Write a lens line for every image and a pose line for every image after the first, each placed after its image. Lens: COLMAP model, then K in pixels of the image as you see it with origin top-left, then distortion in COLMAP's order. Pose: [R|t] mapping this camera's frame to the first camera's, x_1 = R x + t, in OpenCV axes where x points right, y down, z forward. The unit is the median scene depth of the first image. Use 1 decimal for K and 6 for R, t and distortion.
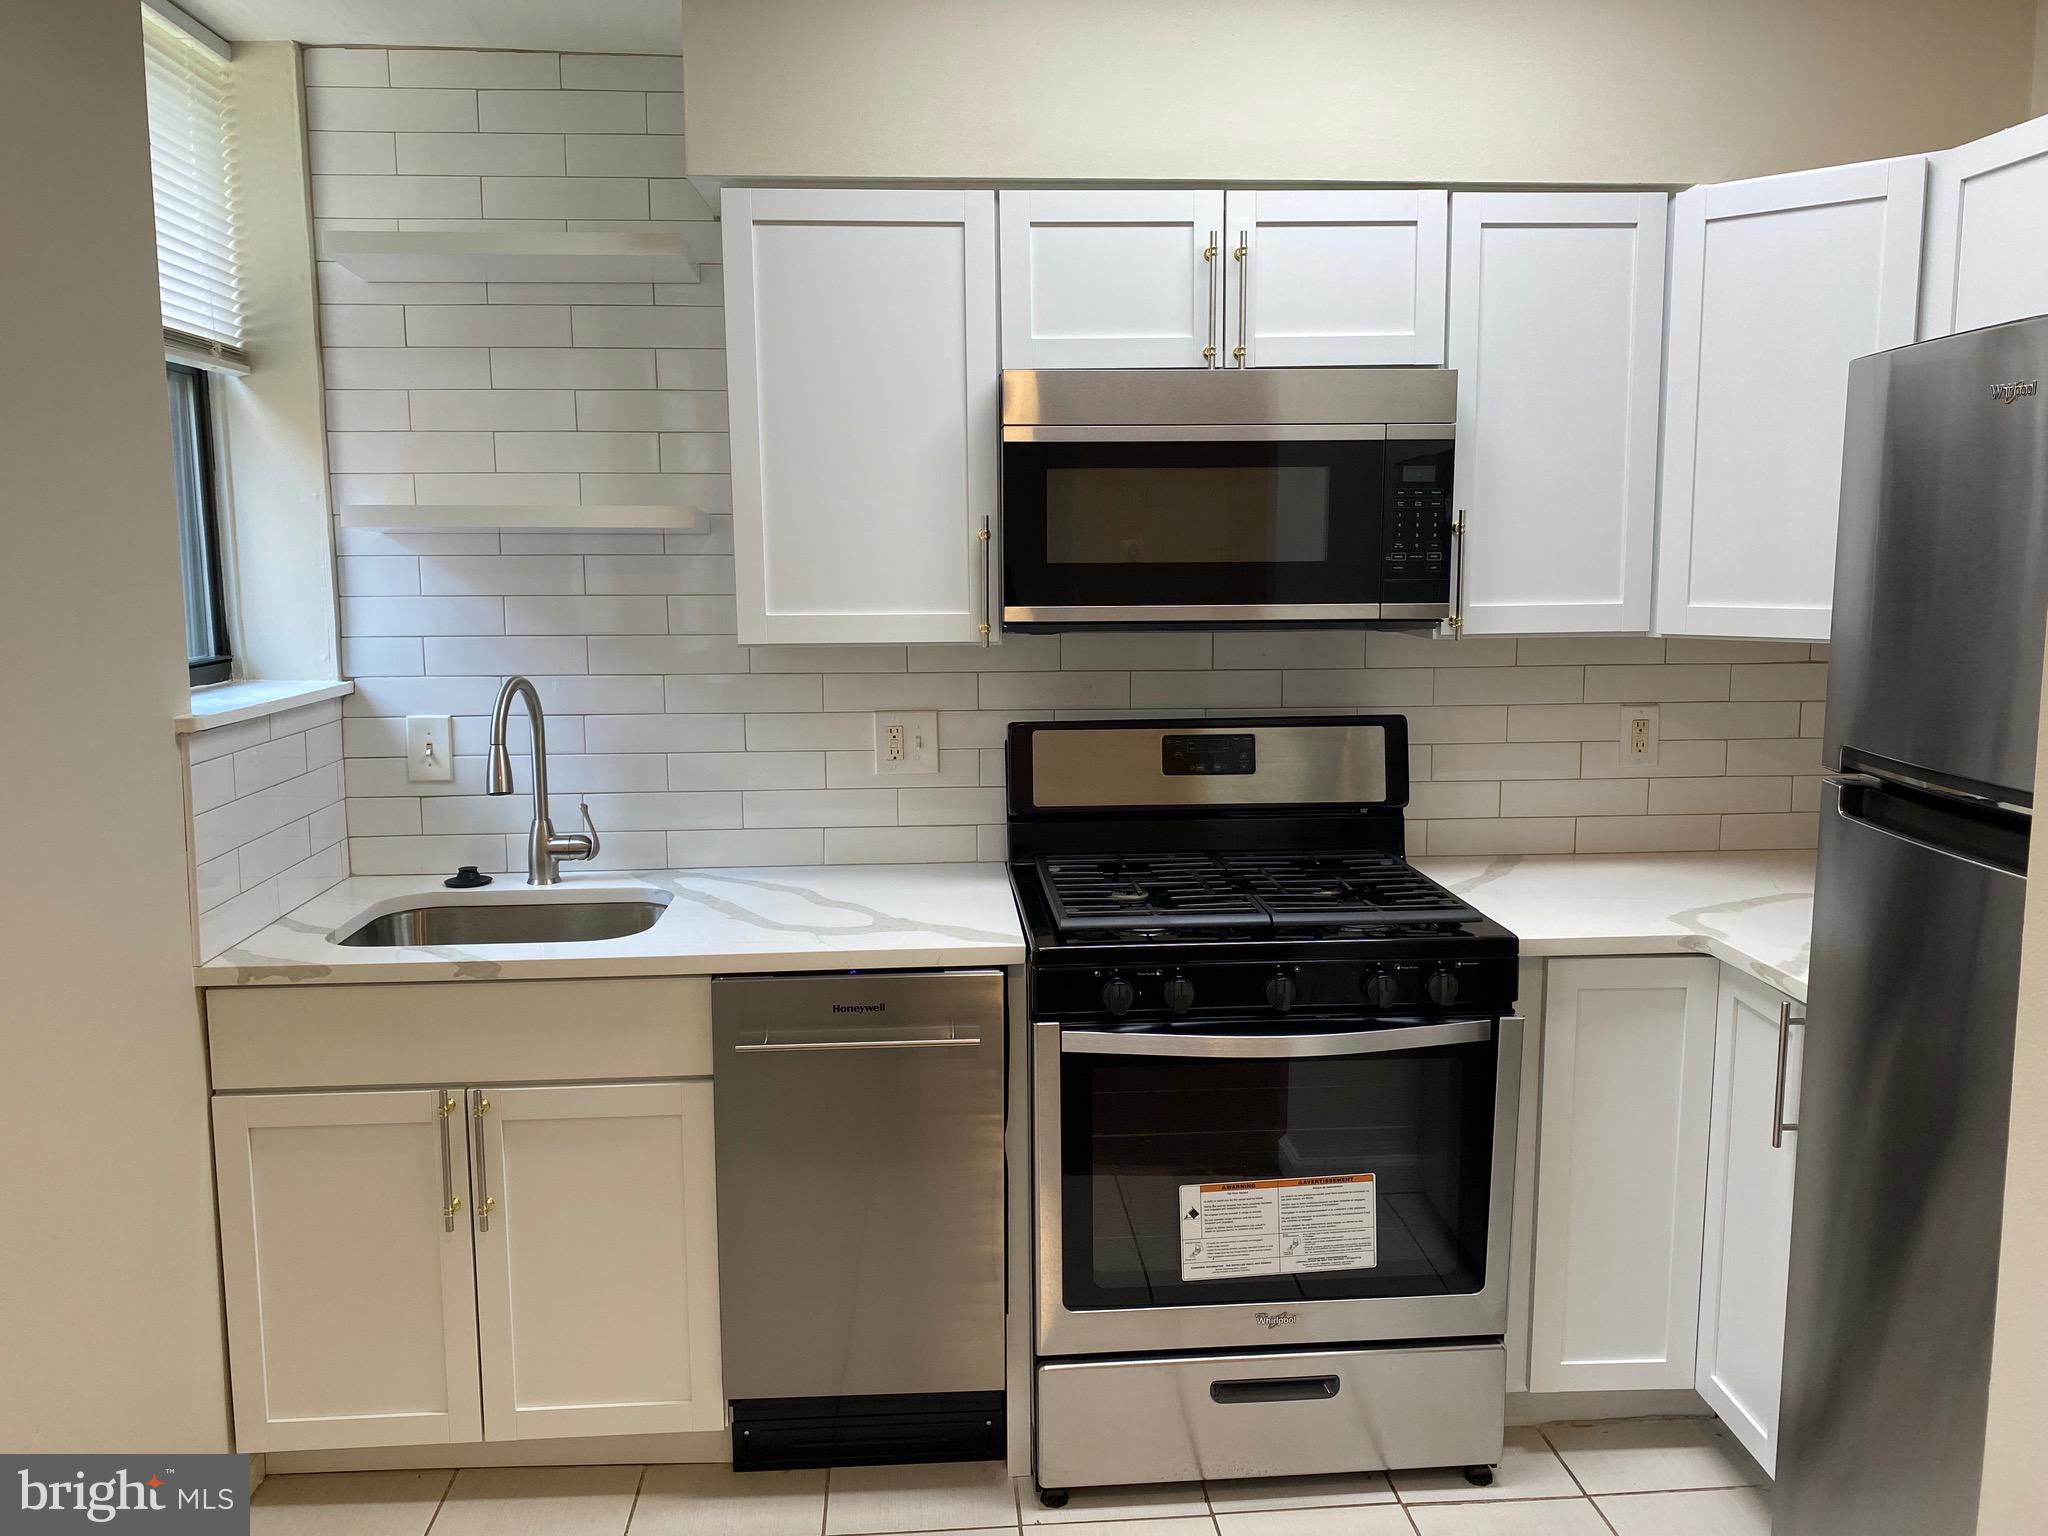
lens RADIAL K [[1572.4, 0, 1025.1], [0, 1572.4, 740.7], [0, 0, 1]] dist [0.044349, -0.046291]
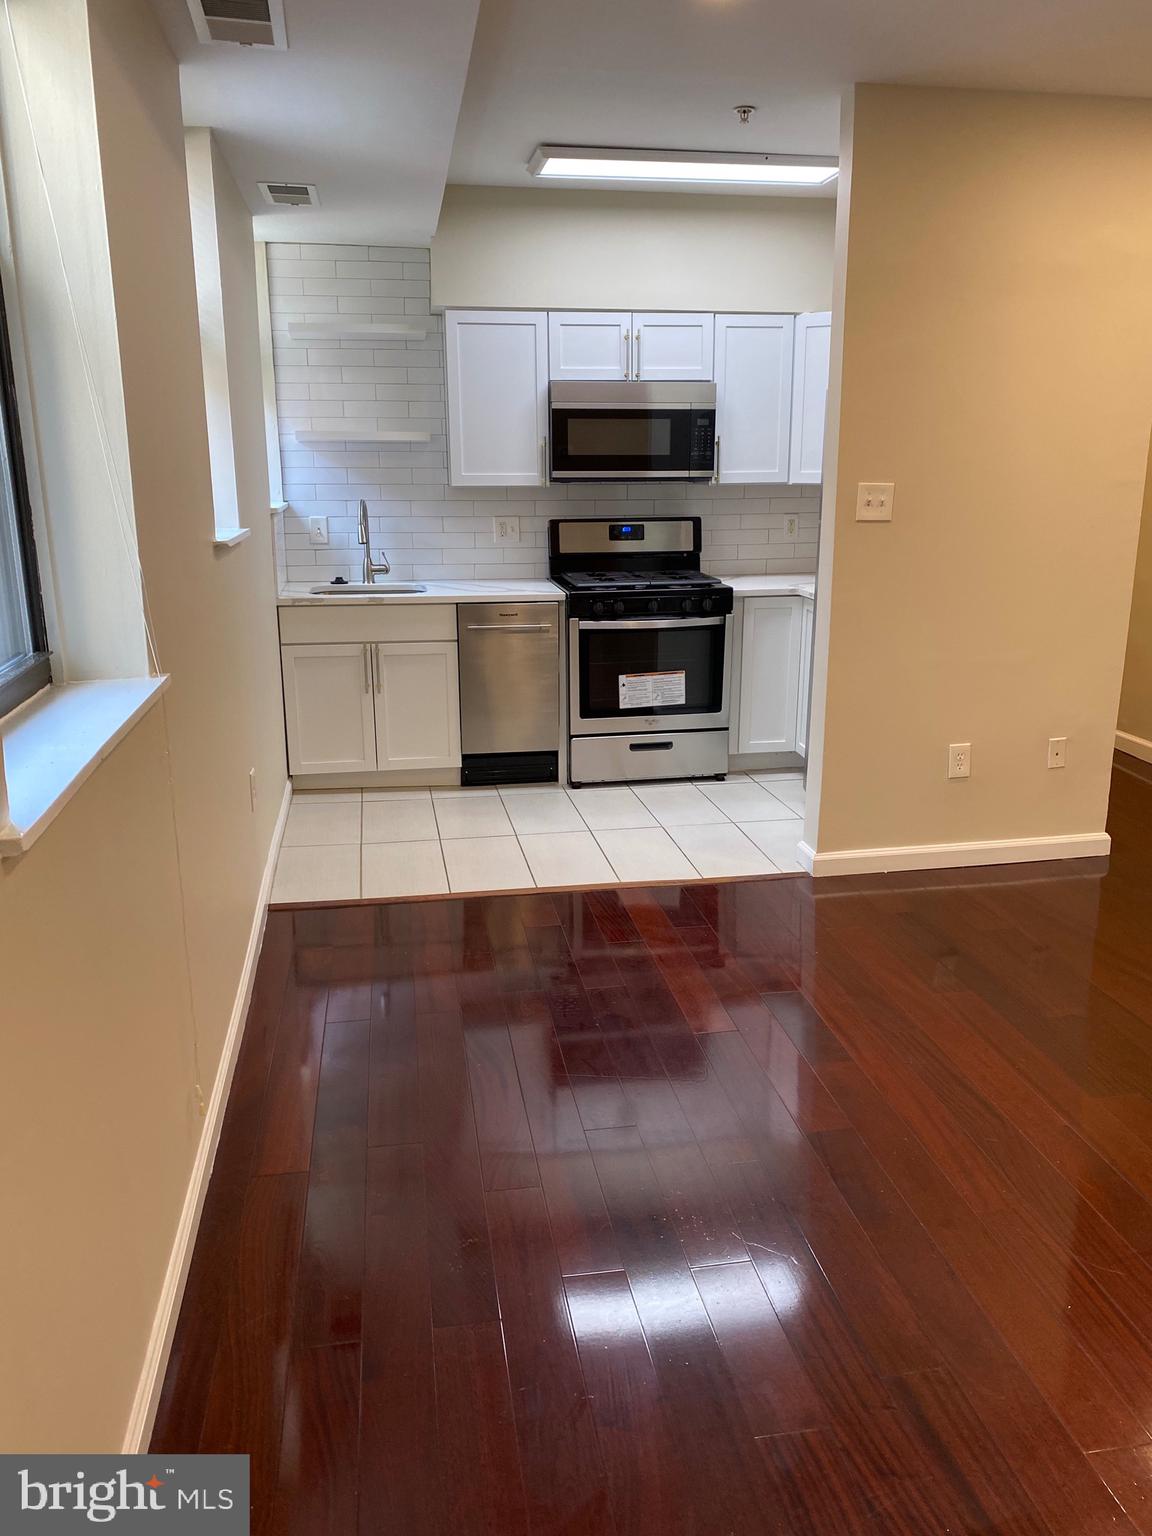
lens RADIAL K [[1179.3, 0, 584.8], [0, 1179.3, 755.7], [0, 0, 1]] dist [0.044349, -0.046291]
pose [[0.994676, -0.022145, 0.100649, -0.173349], [0.009103, 0.991702, 0.128235, 0.139141], [-0.102653, -0.126636, 0.986623, -1.076149]]
